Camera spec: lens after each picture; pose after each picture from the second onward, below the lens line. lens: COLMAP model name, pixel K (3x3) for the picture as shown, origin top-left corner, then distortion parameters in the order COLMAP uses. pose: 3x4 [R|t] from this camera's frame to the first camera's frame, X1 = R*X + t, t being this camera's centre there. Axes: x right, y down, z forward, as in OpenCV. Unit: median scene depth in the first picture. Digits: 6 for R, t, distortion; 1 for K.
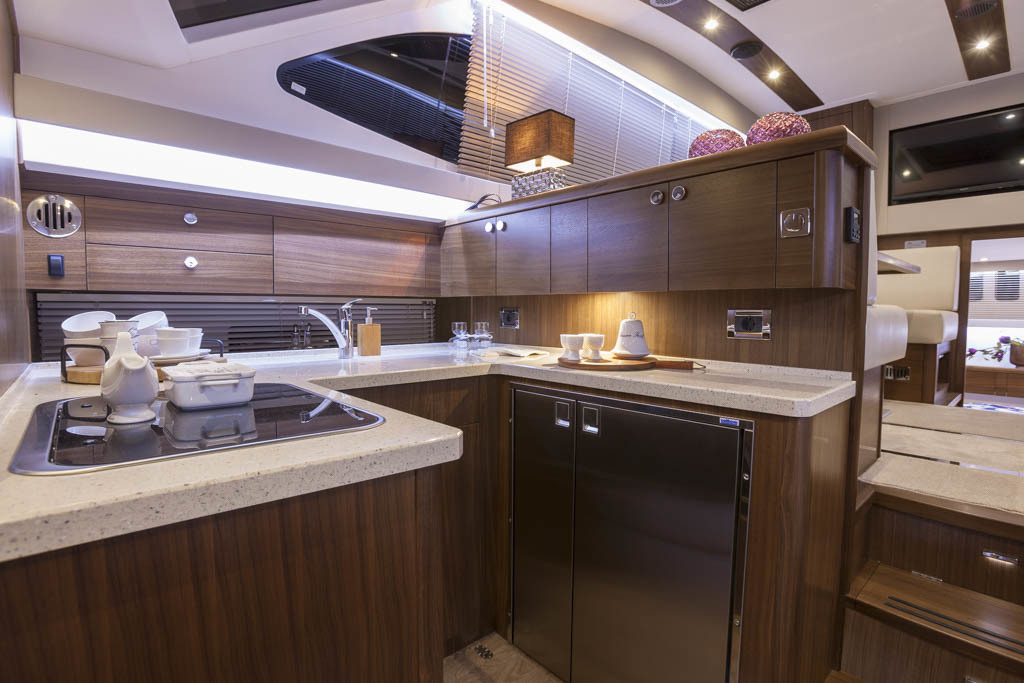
lens RADIAL K [[485.2, 0, 506.4], [0, 485.2, 342.1], [0, 0, 1]] dist [-0.067998, 0.027036]
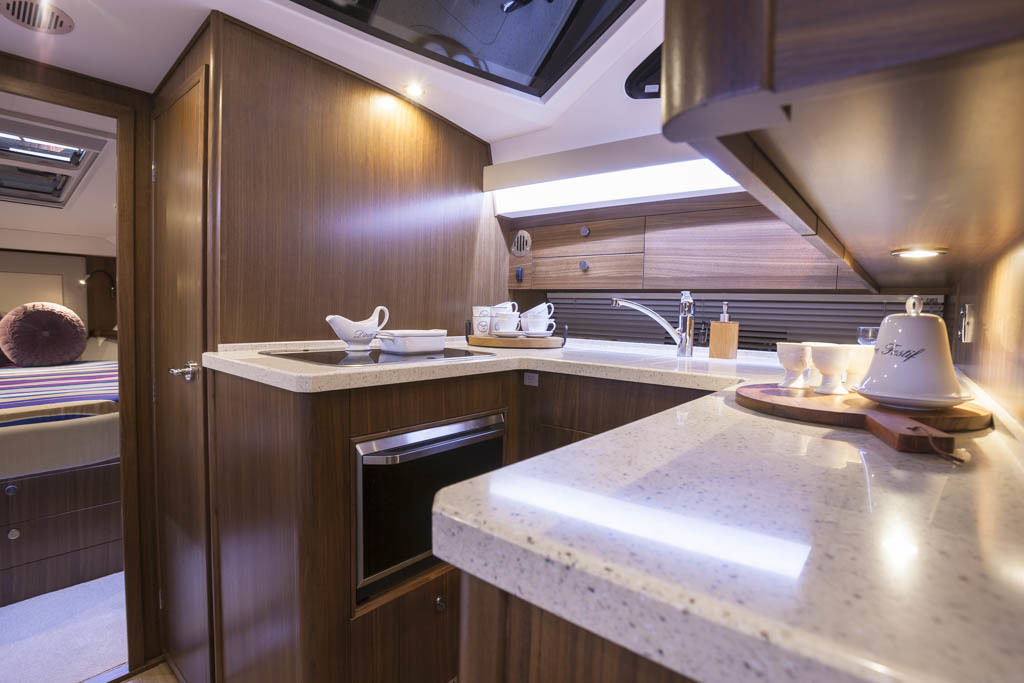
lens RADIAL K [[499.9, 0, 512.0], [0, 499.9, 341.5], [0, 0, 1]] dist [-0.080540, 0.027109]
pose [[0.150892, 0.063741, -0.986493, 0.567214], [-0.095112, 0.994225, 0.049693, -0.012161], [0.983964, 0.086329, 0.156083, 0.549559]]
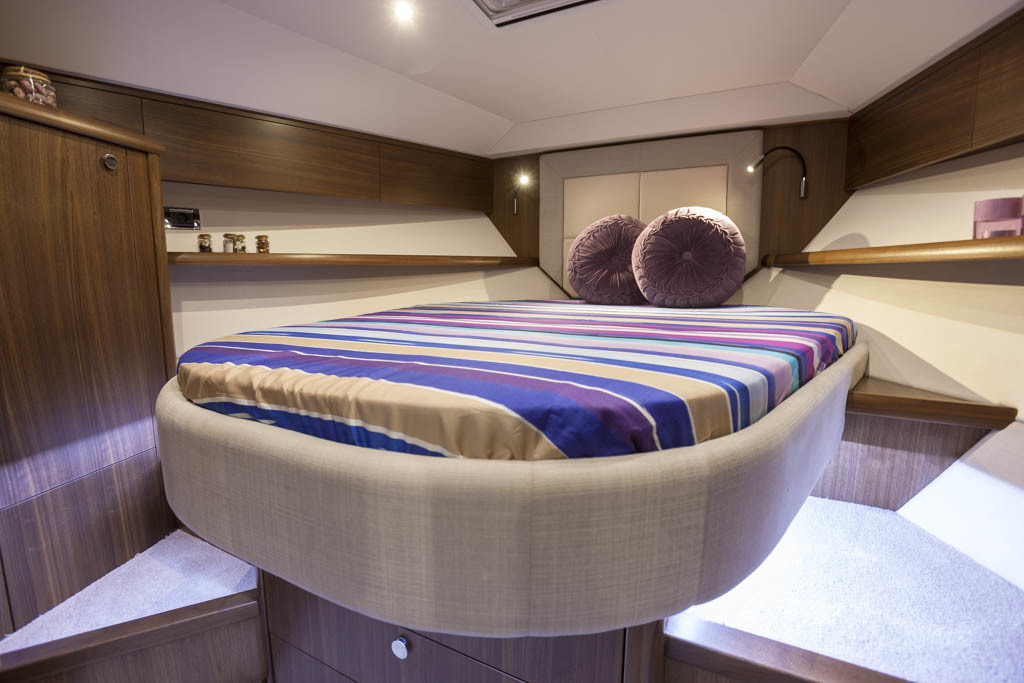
lens RADIAL K [[485.2, 0, 506.4], [0, 485.2, 342.1], [0, 0, 1]] dist [-0.067998, 0.027036]
pose [[-0.938313, 0.047870, -0.342457, -0.733085], [-0.025112, 0.978322, 0.205559, 0.202633], [0.344873, 0.201479, -0.916771, -0.008186]]
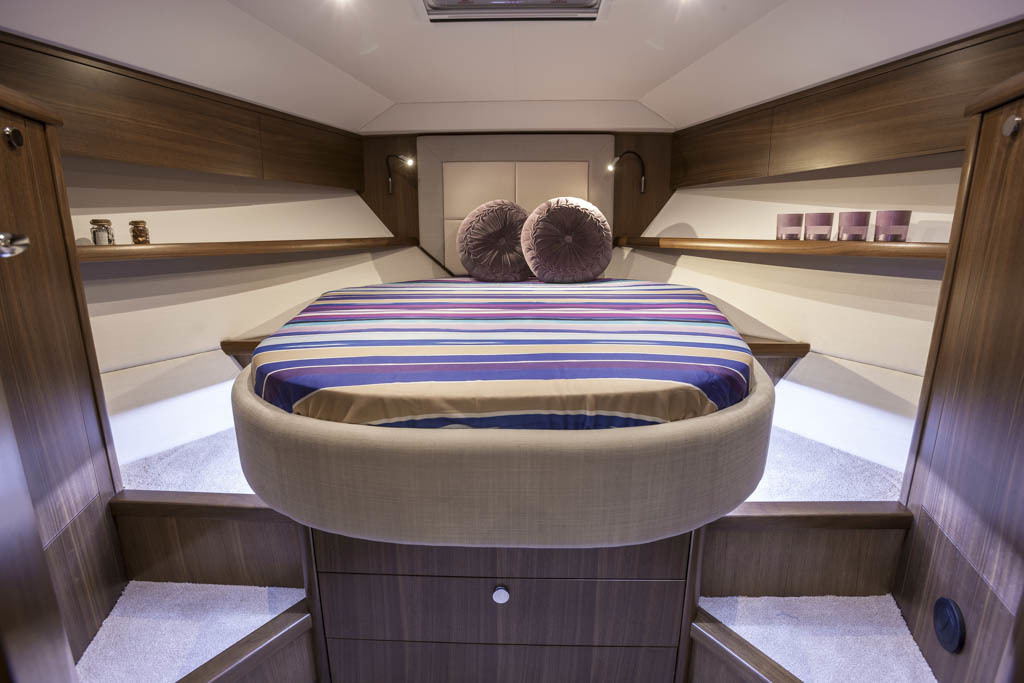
lens RADIAL K [[485.2, 0, 506.4], [0, 485.2, 342.1], [0, 0, 1]] dist [-0.067998, 0.027036]
pose [[-0.684260, 0.160985, -0.711247, -0.381444], [-0.048159, 0.963224, 0.264350, 0.151373], [0.727646, 0.215138, -0.651342, -0.120874]]
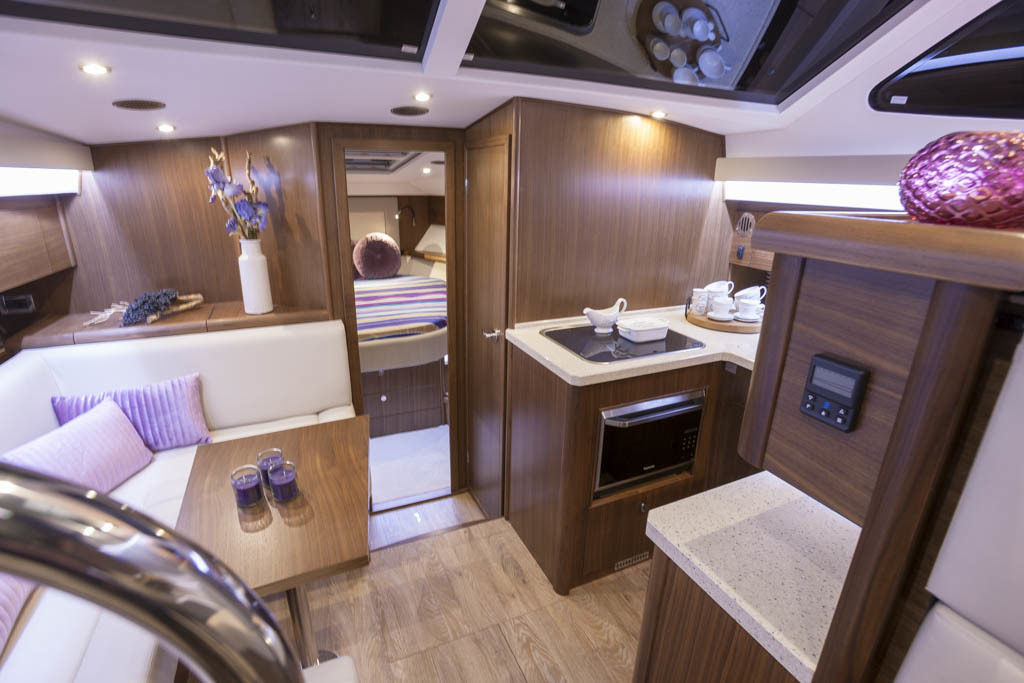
lens RADIAL K [[485.2, 0, 506.4], [0, 485.2, 342.1], [0, 0, 1]] dist [-0.067998, 0.027036]
pose [[-0.300005, 0.296521, -0.906682, 0.852078], [-0.081481, 0.939024, 0.334058, -0.292131], [0.950451, 0.174097, -0.257551, 0.506784]]
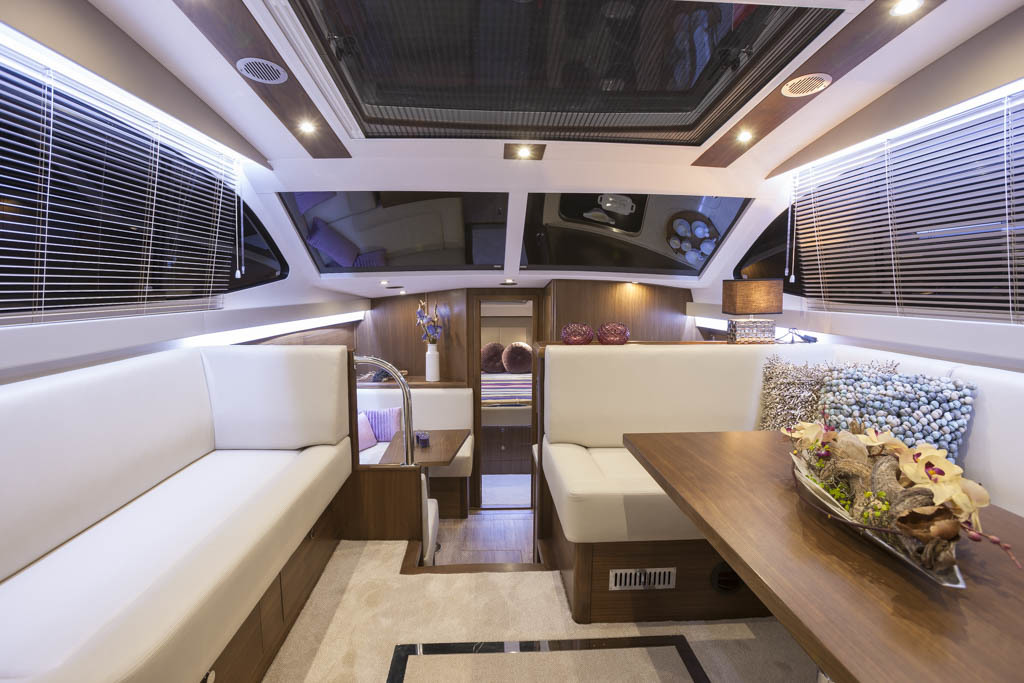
lens RADIAL K [[485.2, 0, 506.4], [0, 485.2, 342.1], [0, 0, 1]] dist [-0.067998, 0.027036]
pose [[-0.630355, 0.080826, -0.772088, 1.583767], [-0.051586, 0.988006, 0.145546, -0.478881], [0.774591, 0.131575, -0.618625, 1.403037]]
